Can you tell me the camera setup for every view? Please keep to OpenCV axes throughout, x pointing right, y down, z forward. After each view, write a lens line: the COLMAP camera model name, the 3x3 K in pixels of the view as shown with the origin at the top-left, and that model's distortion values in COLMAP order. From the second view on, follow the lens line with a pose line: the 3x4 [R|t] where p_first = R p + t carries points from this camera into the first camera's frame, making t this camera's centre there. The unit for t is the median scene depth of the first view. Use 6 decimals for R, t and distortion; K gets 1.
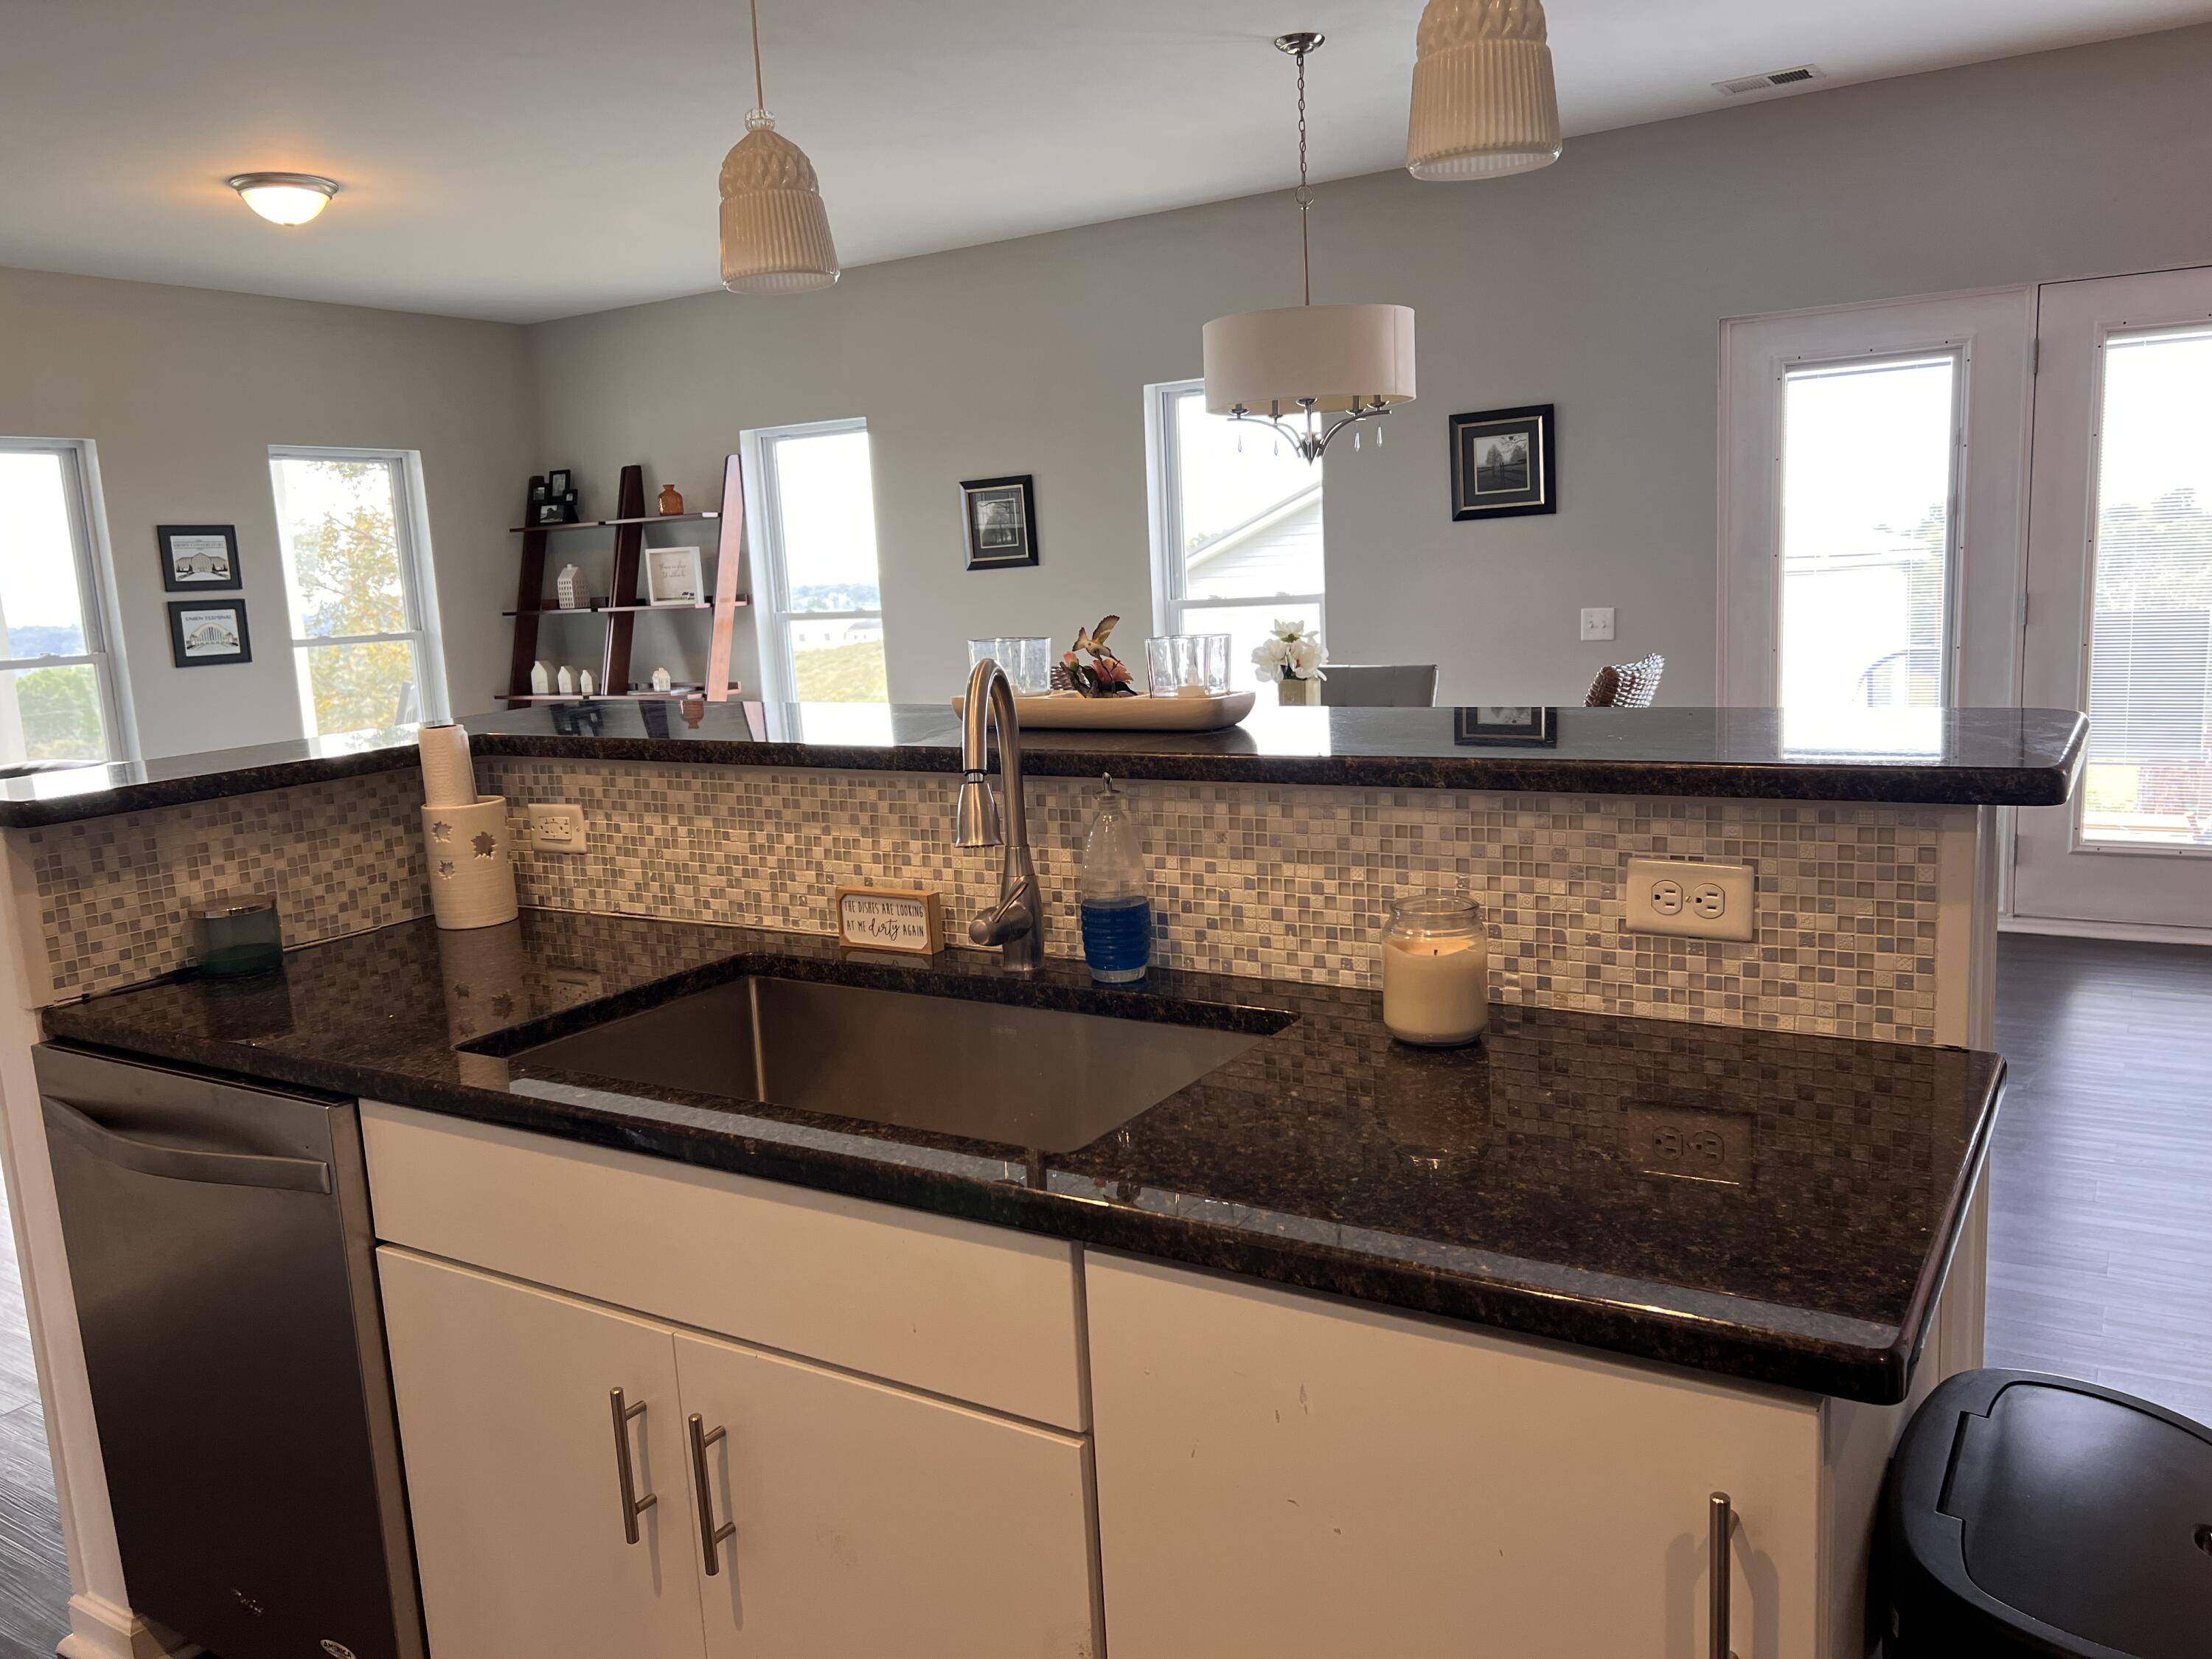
lens RADIAL K [[1634.1, 0, 1112.1], [0, 1634.1, 823.6], [0, 0, 1]] dist [0.069632, -0.078388]
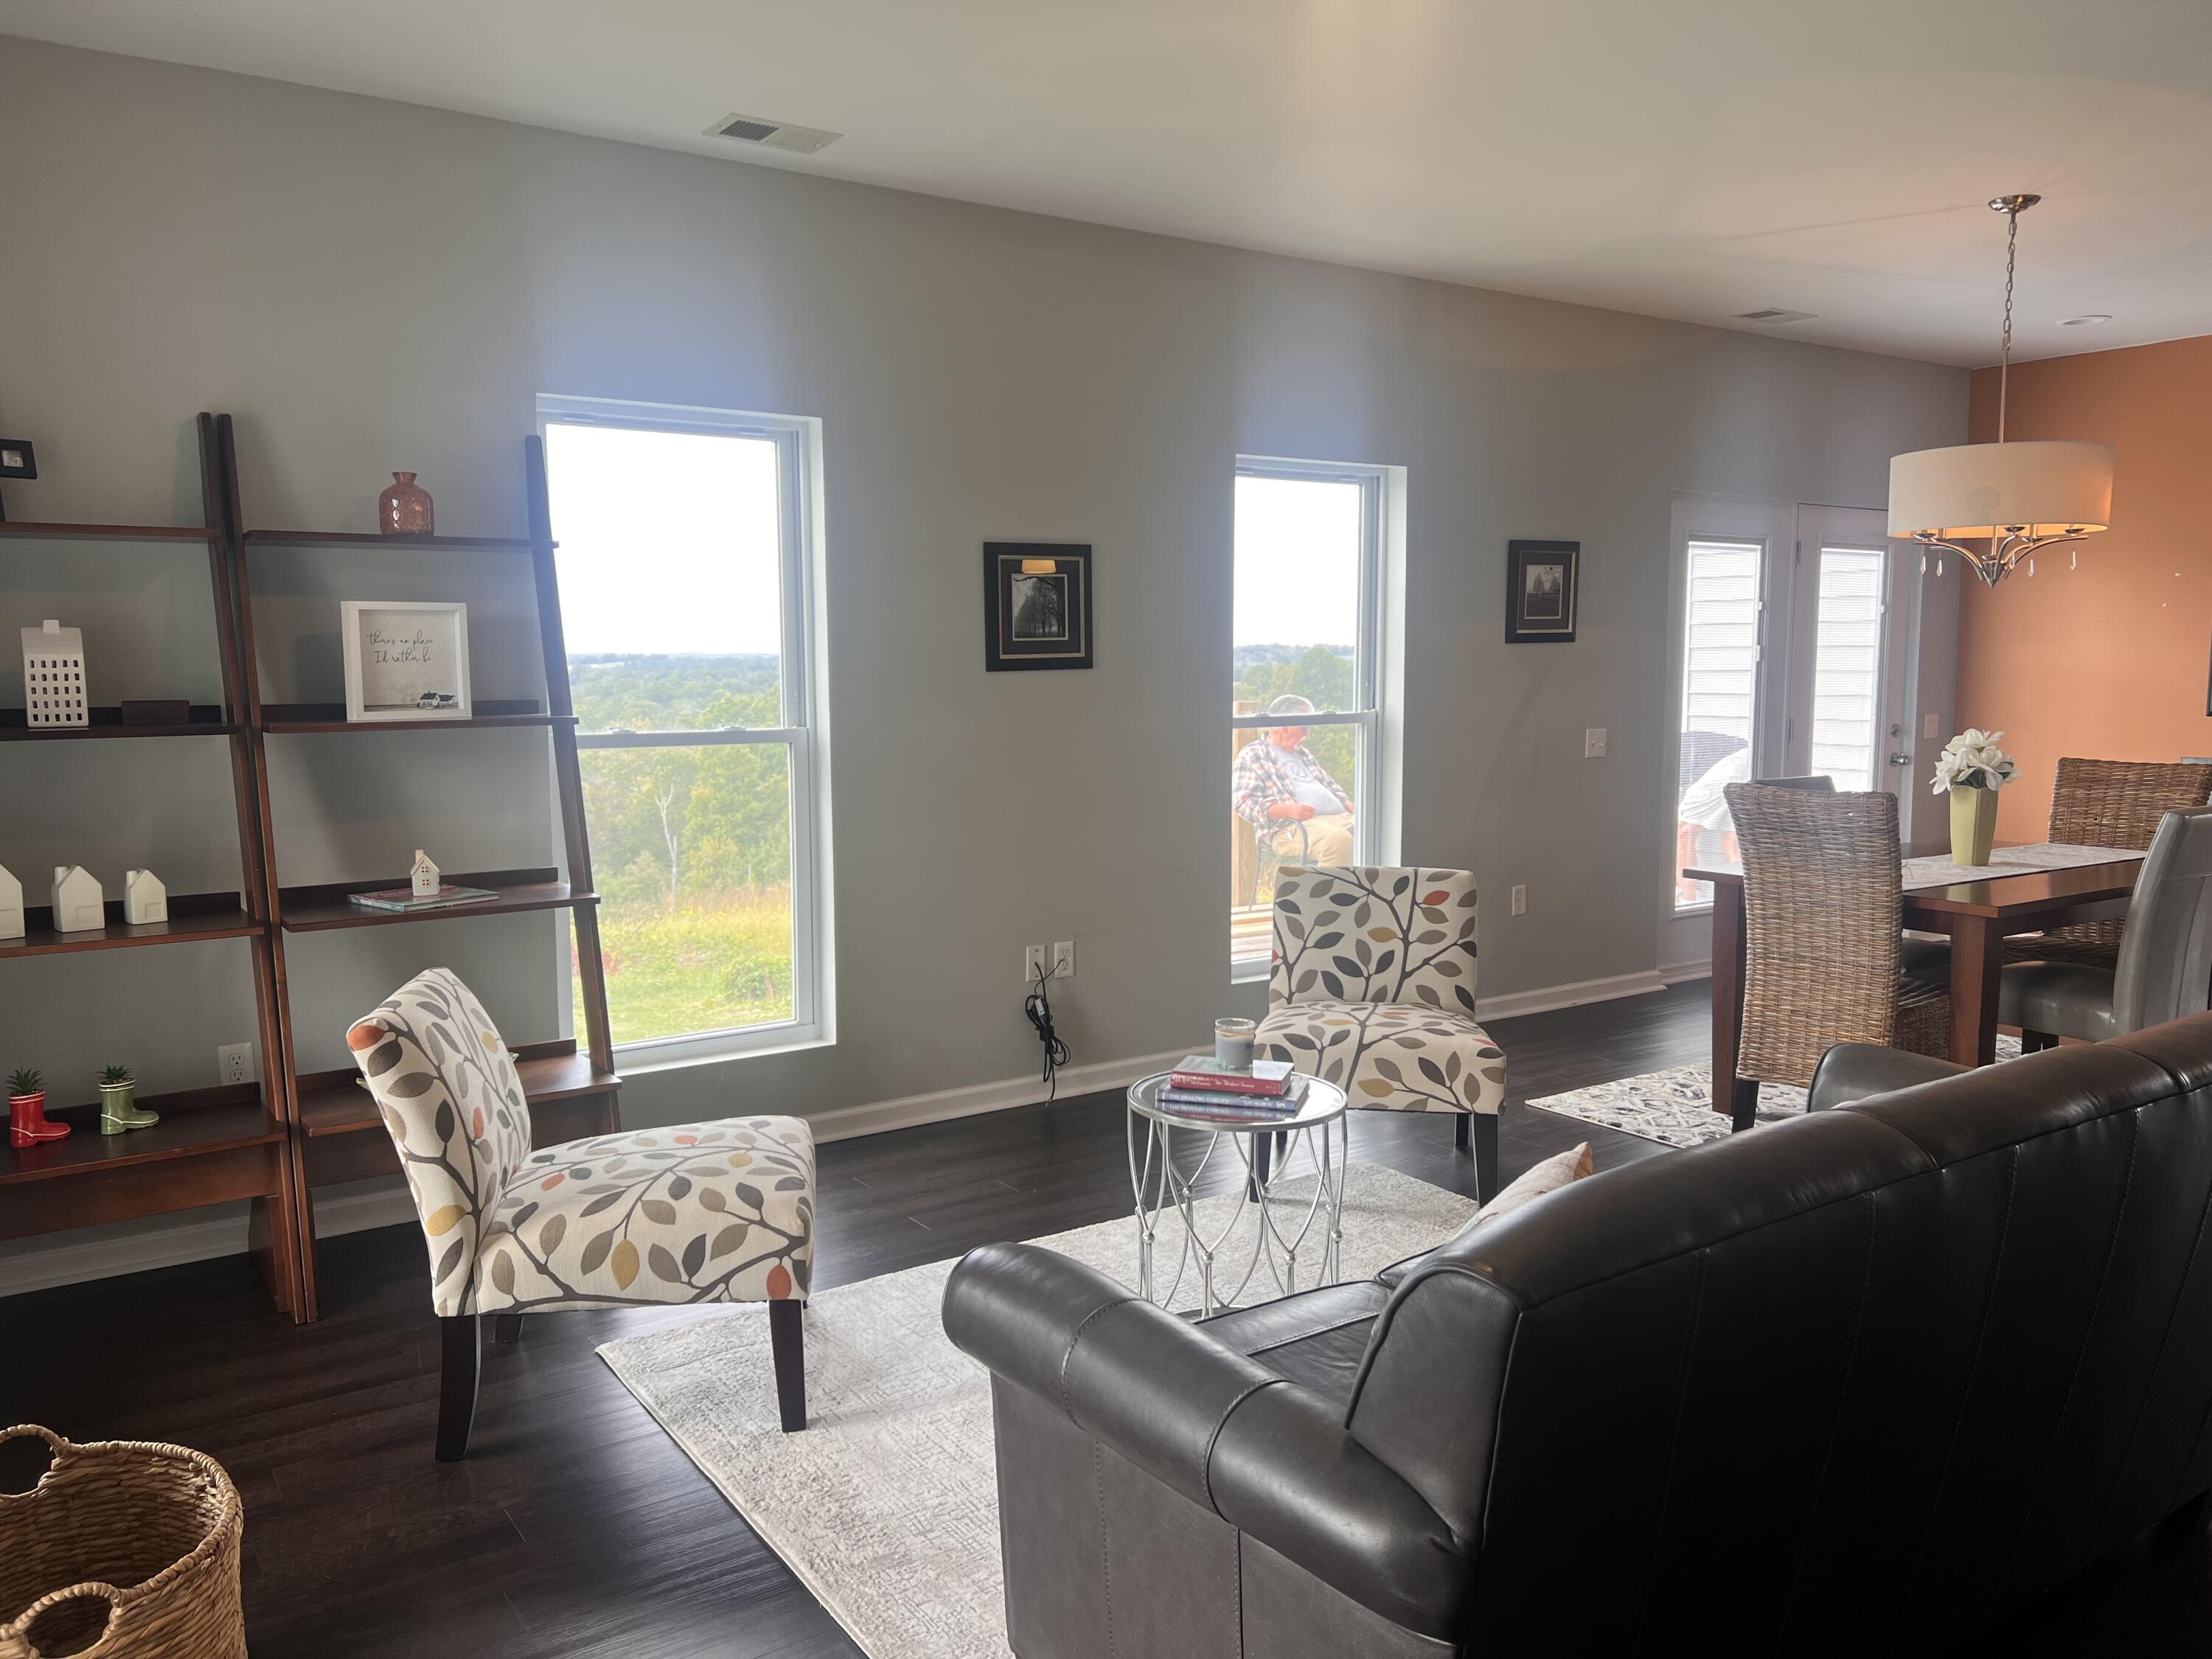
lens RADIAL K [[1634.1, 0, 1112.1], [0, 1634.1, 823.6], [0, 0, 1]] dist [0.069632, -0.078388]
pose [[0.411879, -0.045555, 0.910099, -0.836401], [0.125866, 0.992020, -0.007307, -0.097295], [-0.902504, 0.117560, 0.414327, 0.823446]]
